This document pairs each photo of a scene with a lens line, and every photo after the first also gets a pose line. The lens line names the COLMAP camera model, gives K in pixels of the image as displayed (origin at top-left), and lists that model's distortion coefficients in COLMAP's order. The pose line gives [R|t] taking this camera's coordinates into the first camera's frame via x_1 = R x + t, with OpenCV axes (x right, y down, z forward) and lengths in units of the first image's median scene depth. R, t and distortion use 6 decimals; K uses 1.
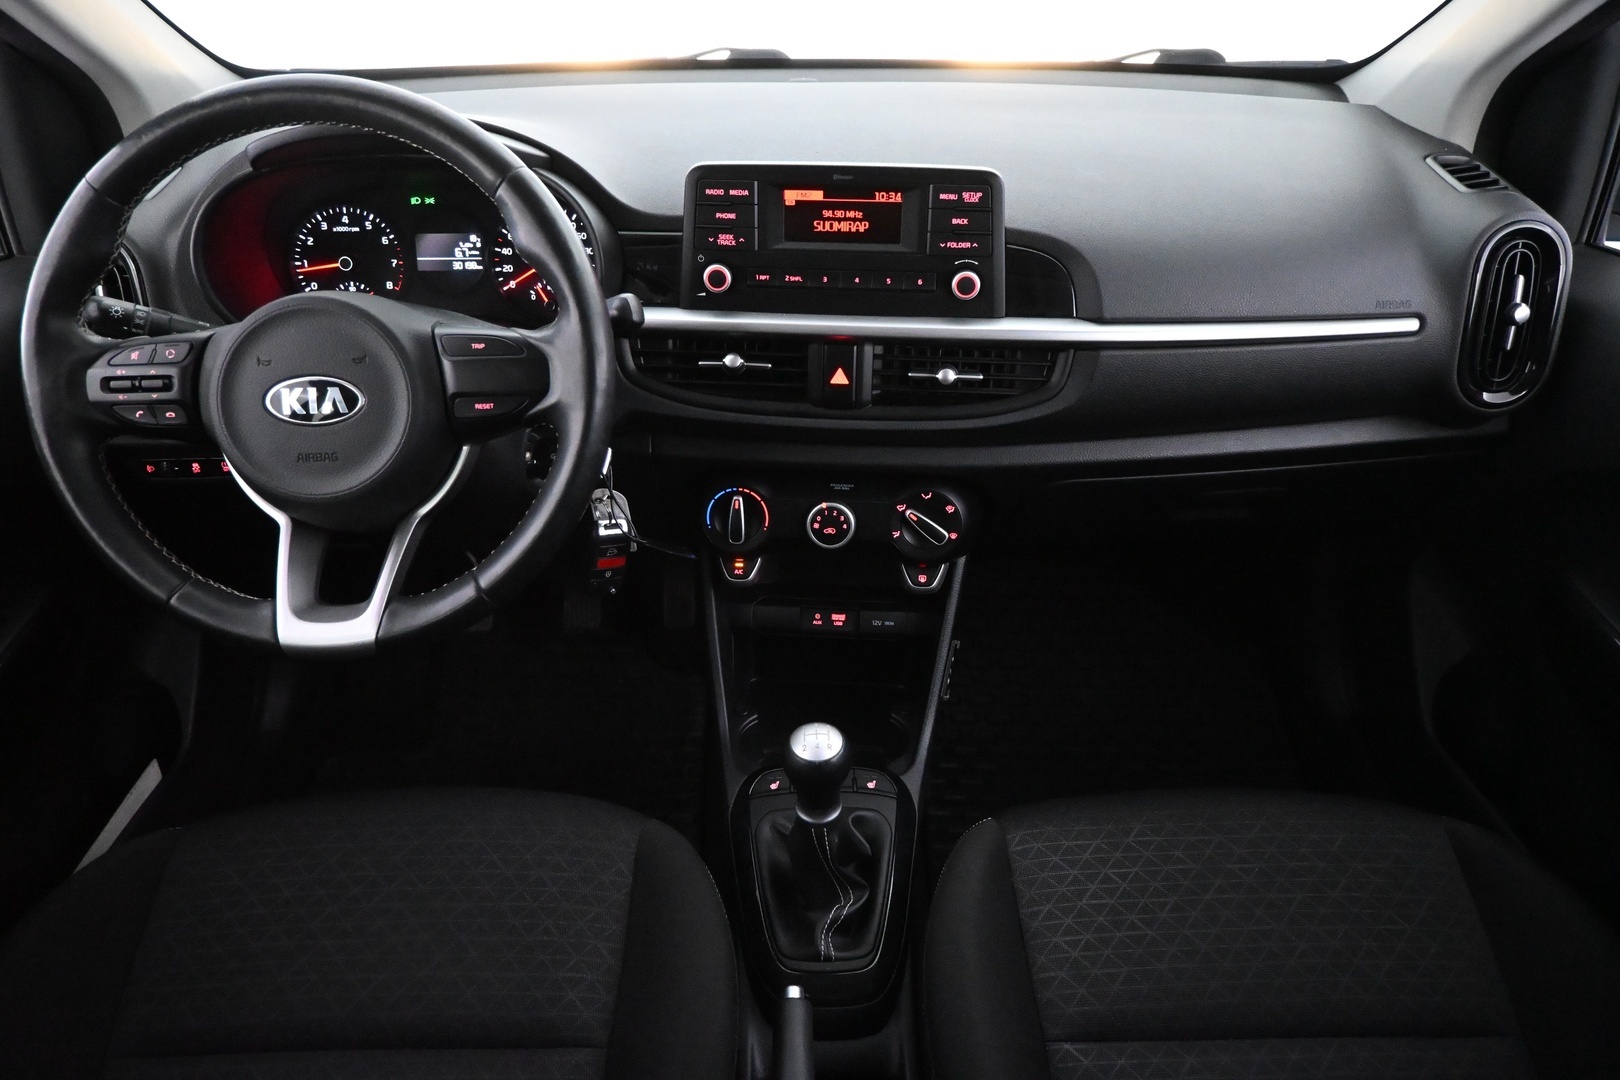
lens RADIAL K [[1101.2, 0, 816.8], [0, 1101.2, 531.4], [0, 0, 1]] dist [-0.005536, 0.004424]
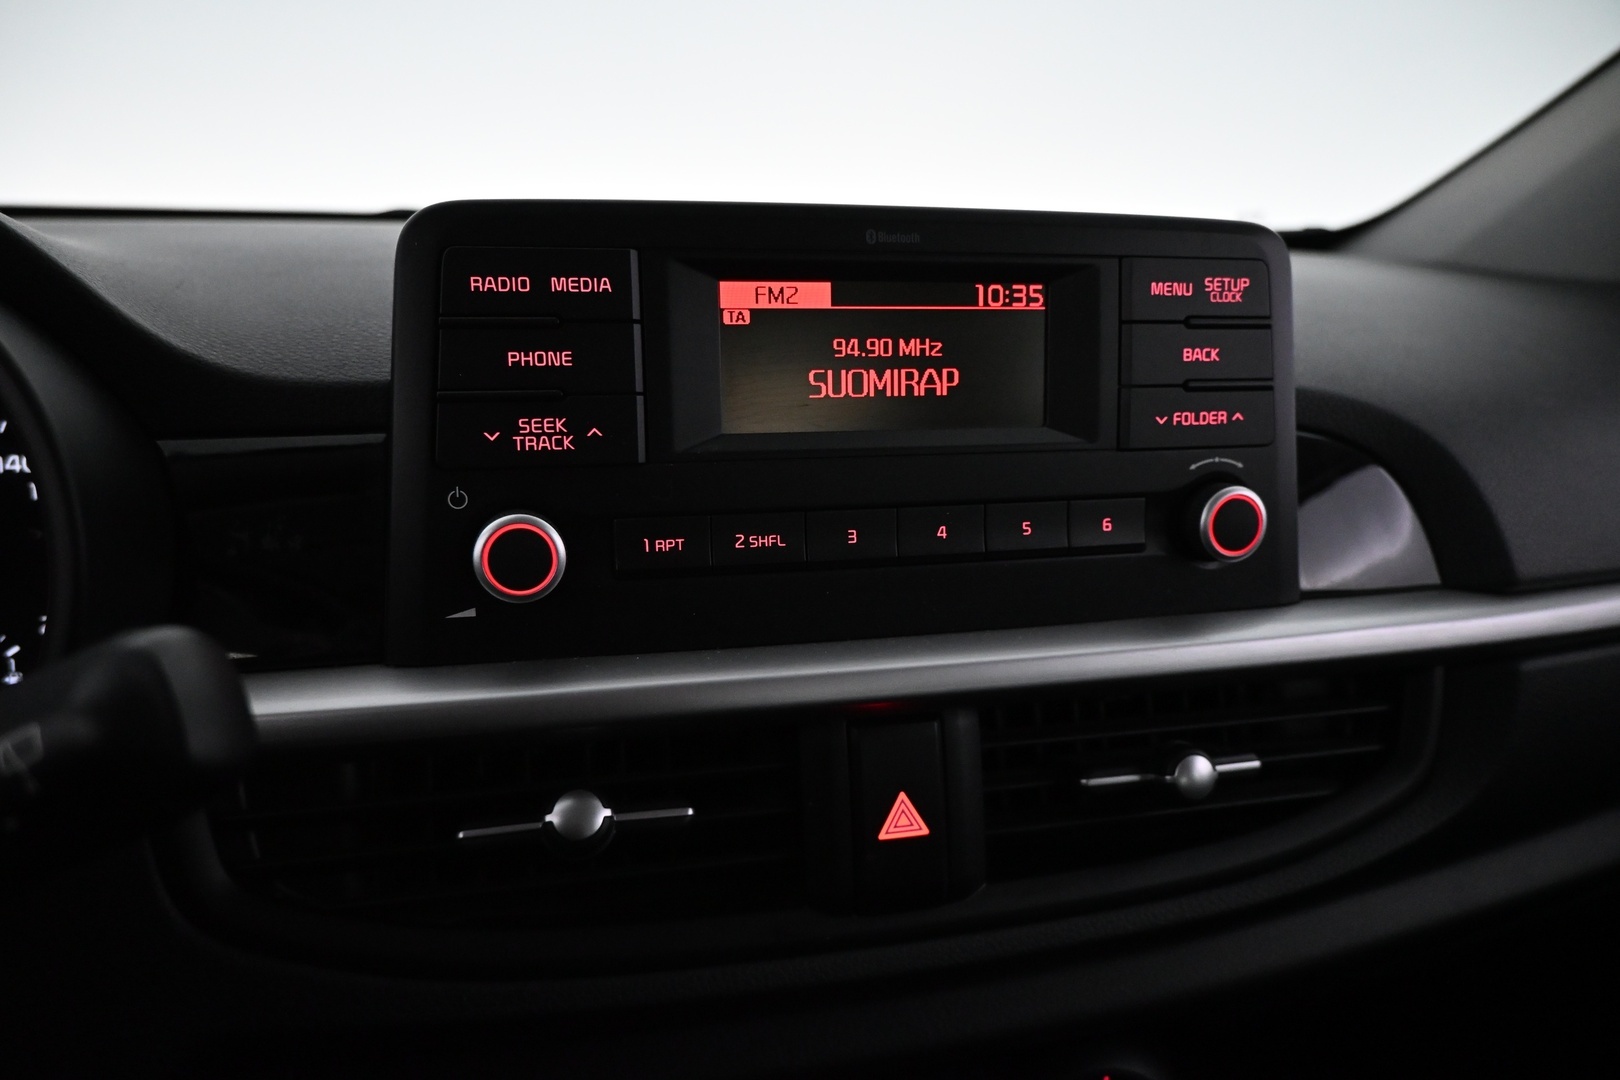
lens RADIAL K [[1101.2, 0, 813.6], [0, 1101.2, 535.1], [0, 0, 1]] dist [-0.005536, 0.004424]
pose [[0.948860, -0.067070, 0.308491, -0.103395], [0.150922, 0.954647, -0.256654, -0.140833], [-0.277286, 0.290087, 0.915949, 0.675361]]
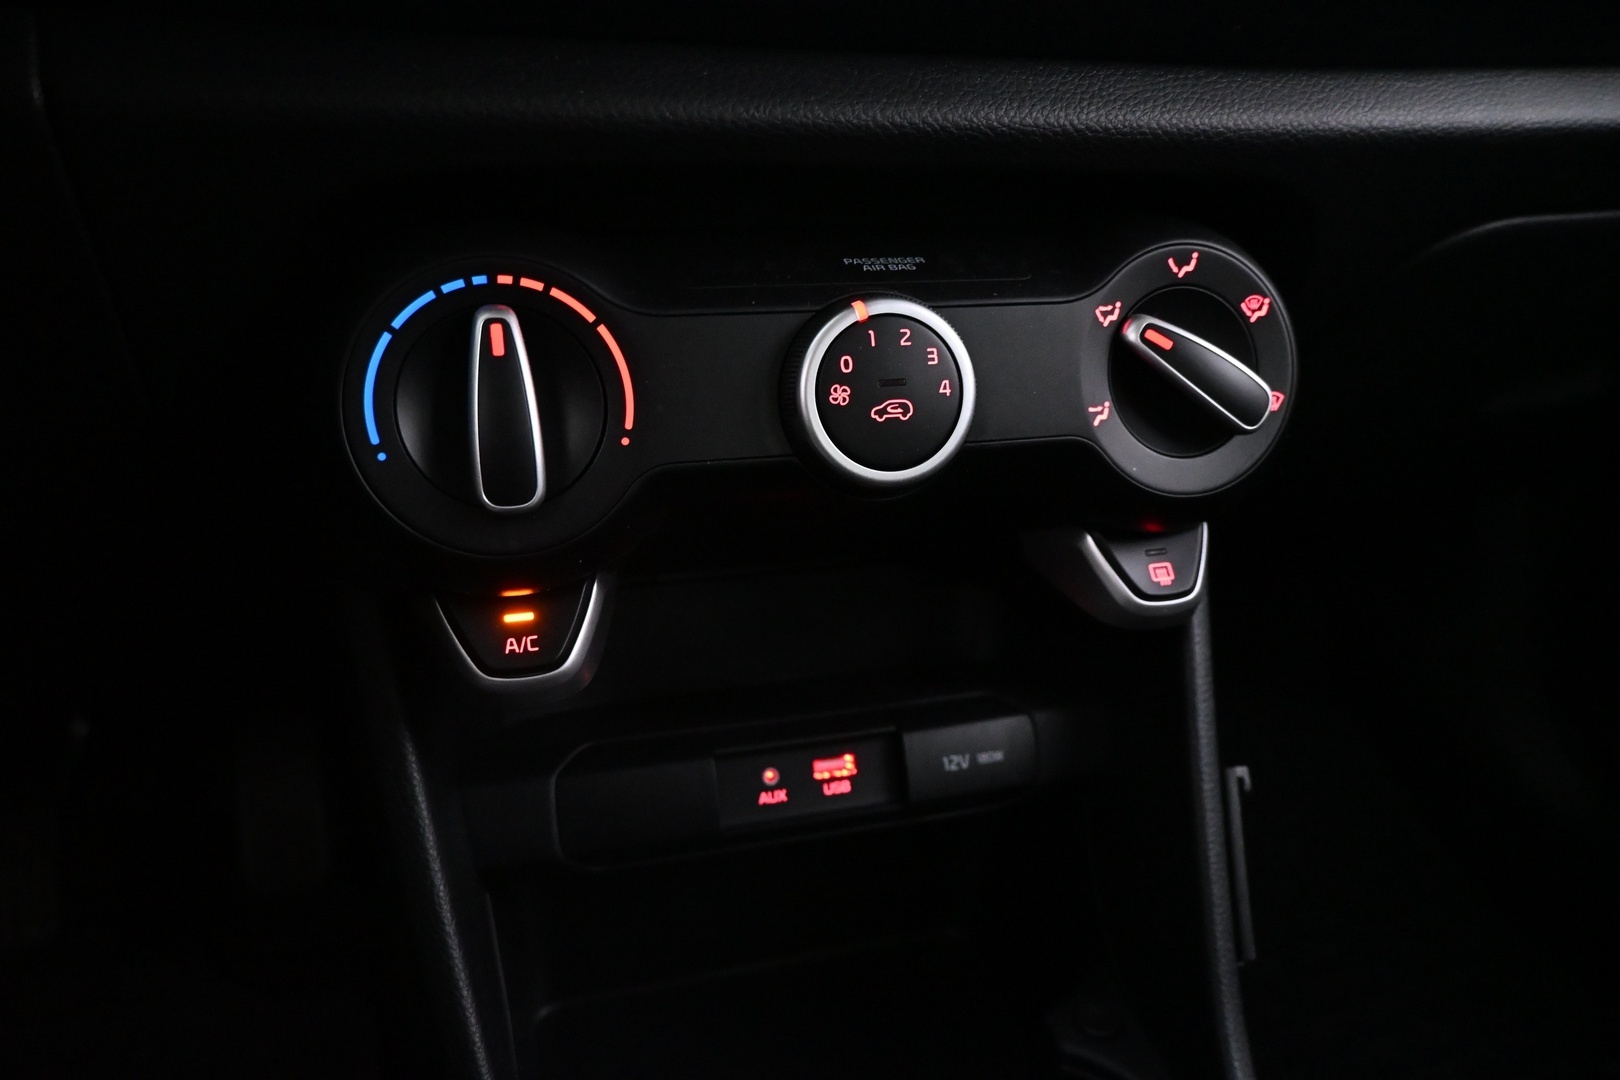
lens RADIAL K [[1101.2, 0, 814.9], [0, 1101.2, 538.5], [0, 0, 1]] dist [-0.005536, 0.004424]
pose [[0.935311, -0.114072, 0.334935, -0.100288], [0.160853, 0.980215, -0.115343, 0.058866], [-0.315151, 0.161757, 0.935155, 0.833012]]
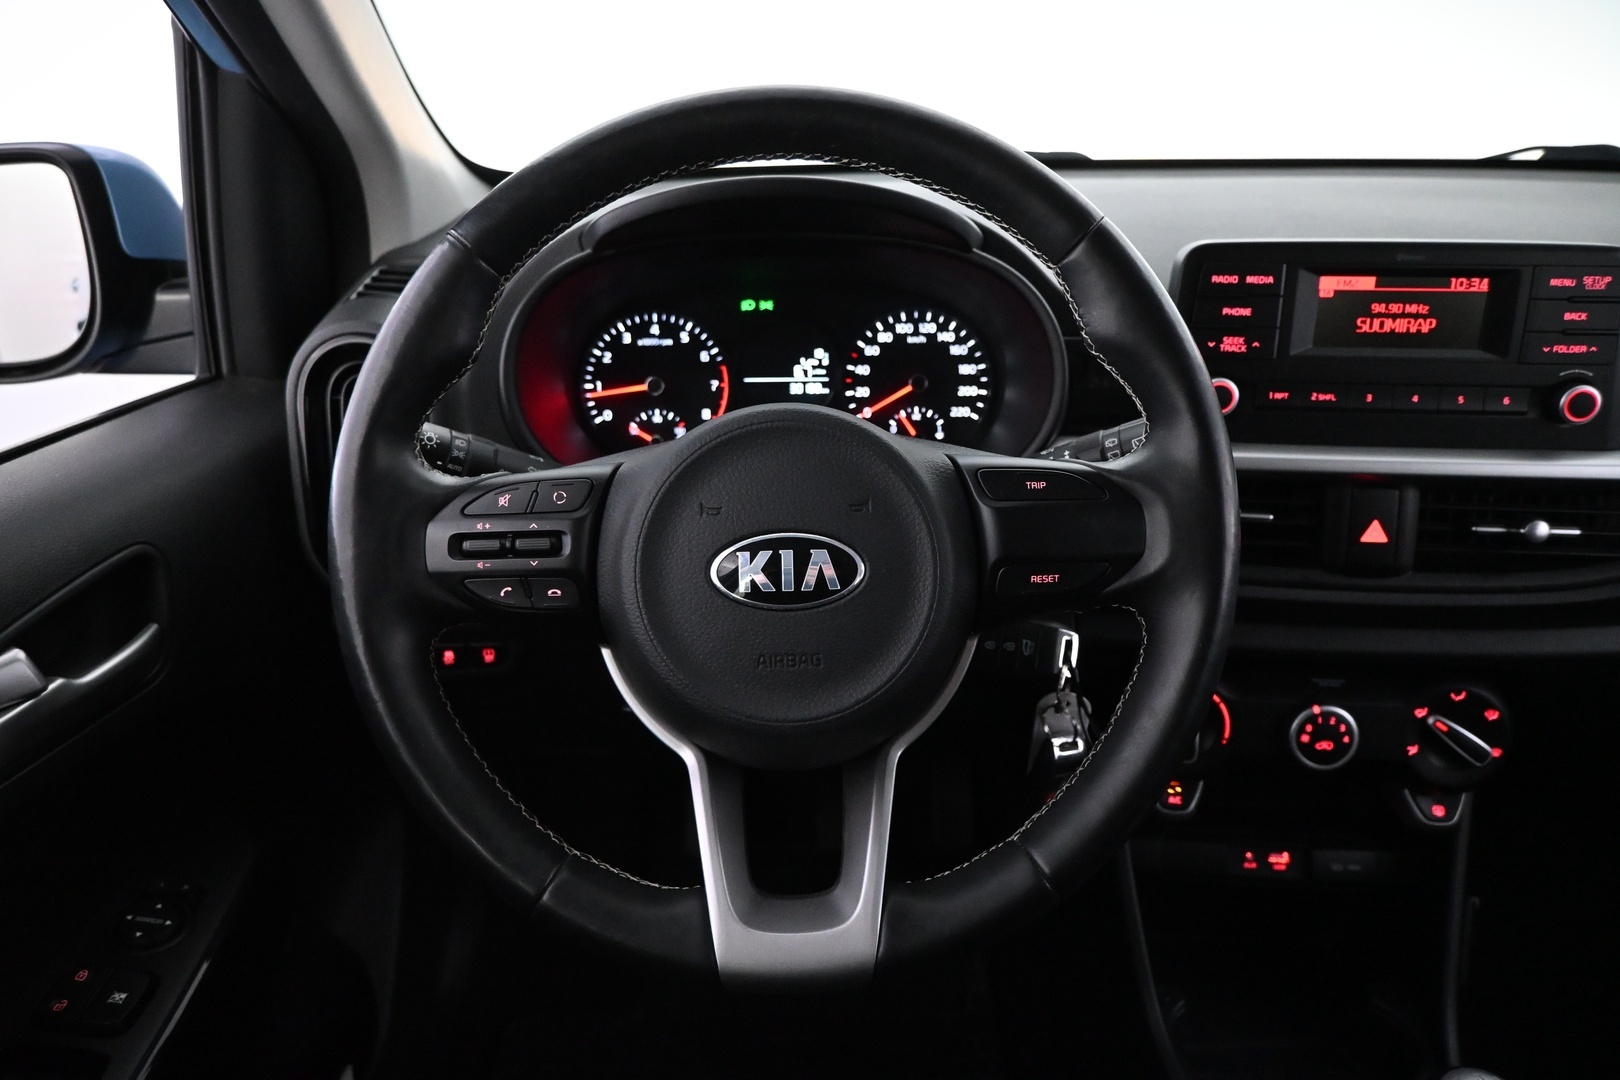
lens RADIAL K [[1101.2, 0, 813.9], [0, 1101.2, 533.9], [0, 0, 1]] dist [-0.005536, 0.004424]
pose [[0.999881, -0.002094, -0.015276, -0.332903], [-0.000055, 0.990246, -0.139333, -0.040003], [0.015418, 0.139318, 0.990128, 0.287888]]
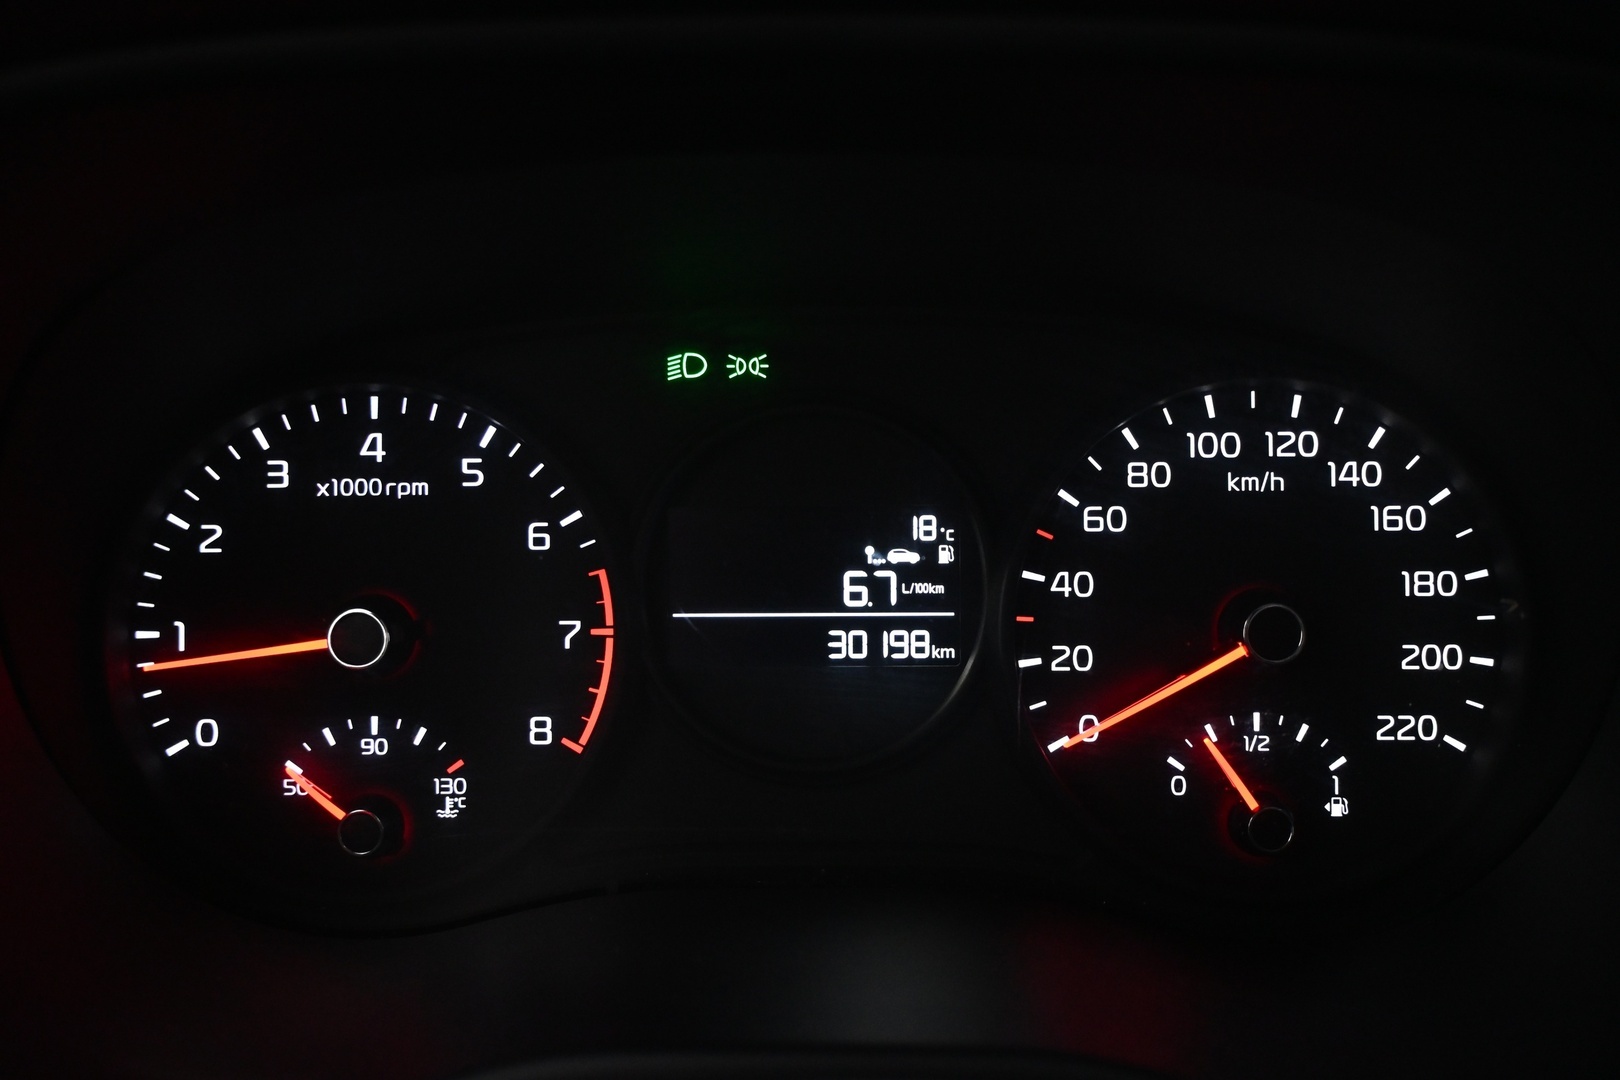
lens RADIAL K [[1431.0, 0, 808.7], [0, 1431.0, 542.8], [0, 0, 1]] dist [-0.009807, 0.011989]
pose [[0.999319, 0.001001, -0.036891, -0.355558], [-0.009912, 0.970182, -0.242177, -0.210057], [0.035549, 0.242377, 0.969531, 0.782556]]
